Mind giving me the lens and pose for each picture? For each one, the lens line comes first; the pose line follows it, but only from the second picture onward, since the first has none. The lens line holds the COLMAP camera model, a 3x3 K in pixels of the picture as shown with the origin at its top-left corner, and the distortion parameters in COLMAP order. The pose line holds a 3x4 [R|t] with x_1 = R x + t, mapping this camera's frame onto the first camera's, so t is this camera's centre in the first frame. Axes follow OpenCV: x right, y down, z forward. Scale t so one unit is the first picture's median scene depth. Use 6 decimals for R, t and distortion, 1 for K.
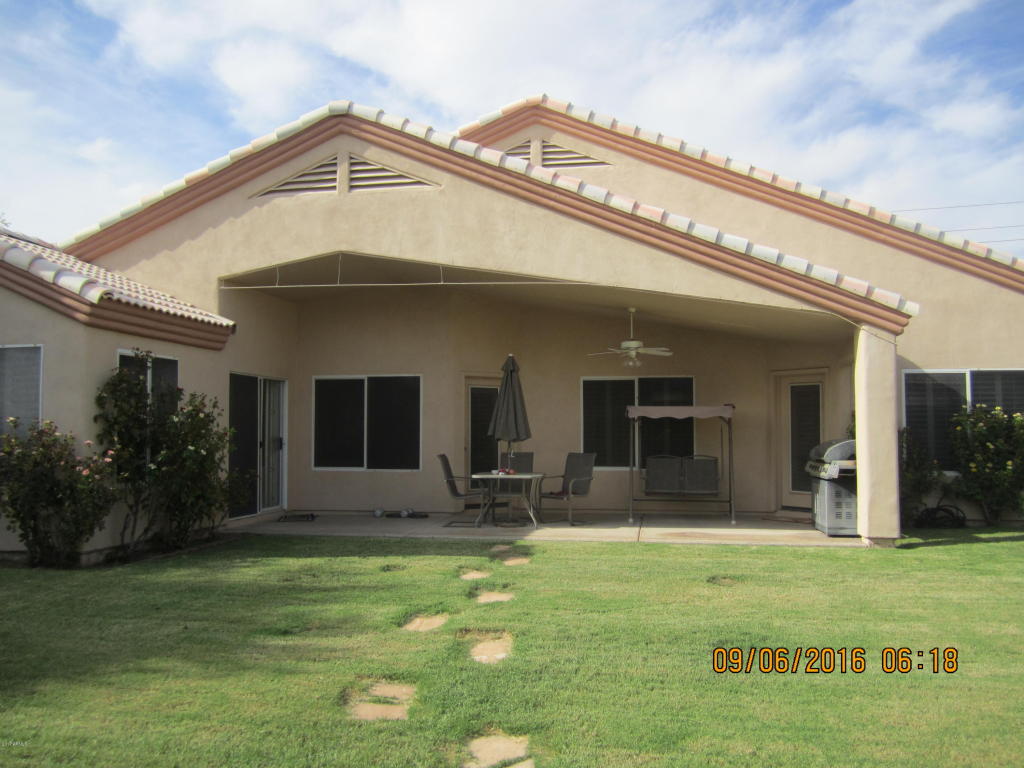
lens RADIAL K [[838.8, 0, 513.0], [0, 838.8, 394.1], [0, 0, 1]] dist [-0.061692, 0.004976]
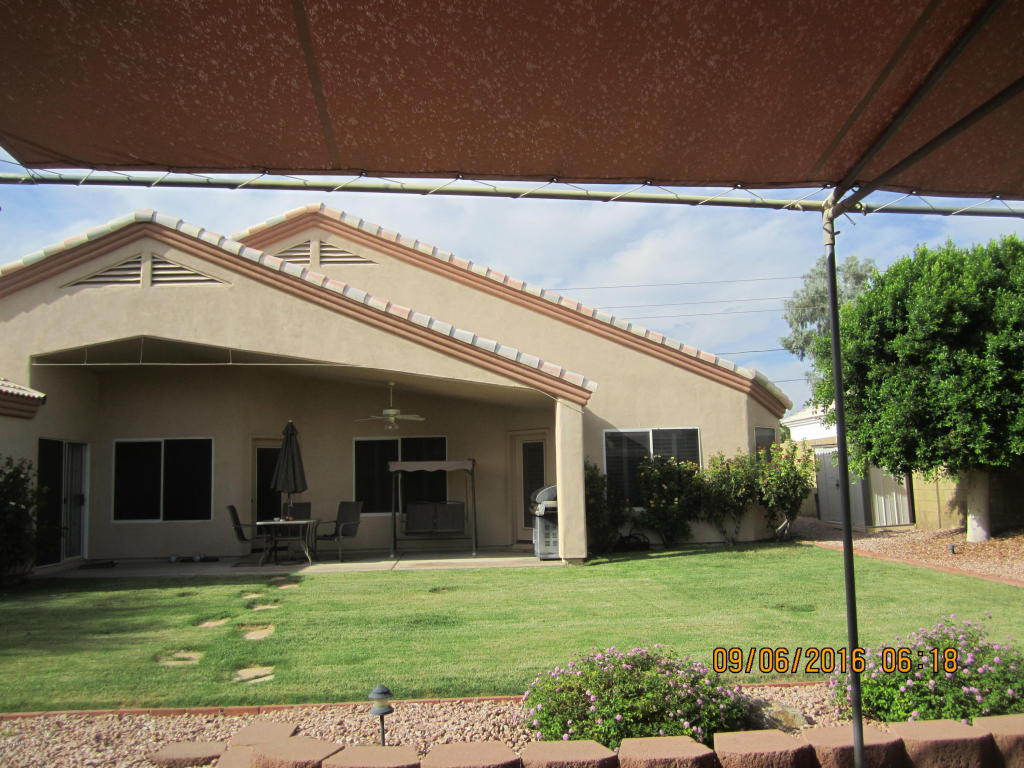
lens RADIAL K [[838.8, 0, 514.1], [0, 838.8, 381.4], [0, 0, 1]] dist [-0.061692, 0.004976]
pose [[0.972575, 0.002625, 0.232574, 0.033245], [0.015362, 0.997028, -0.075492, -0.008370], [-0.232081, 0.076994, 0.969644, -0.260000]]
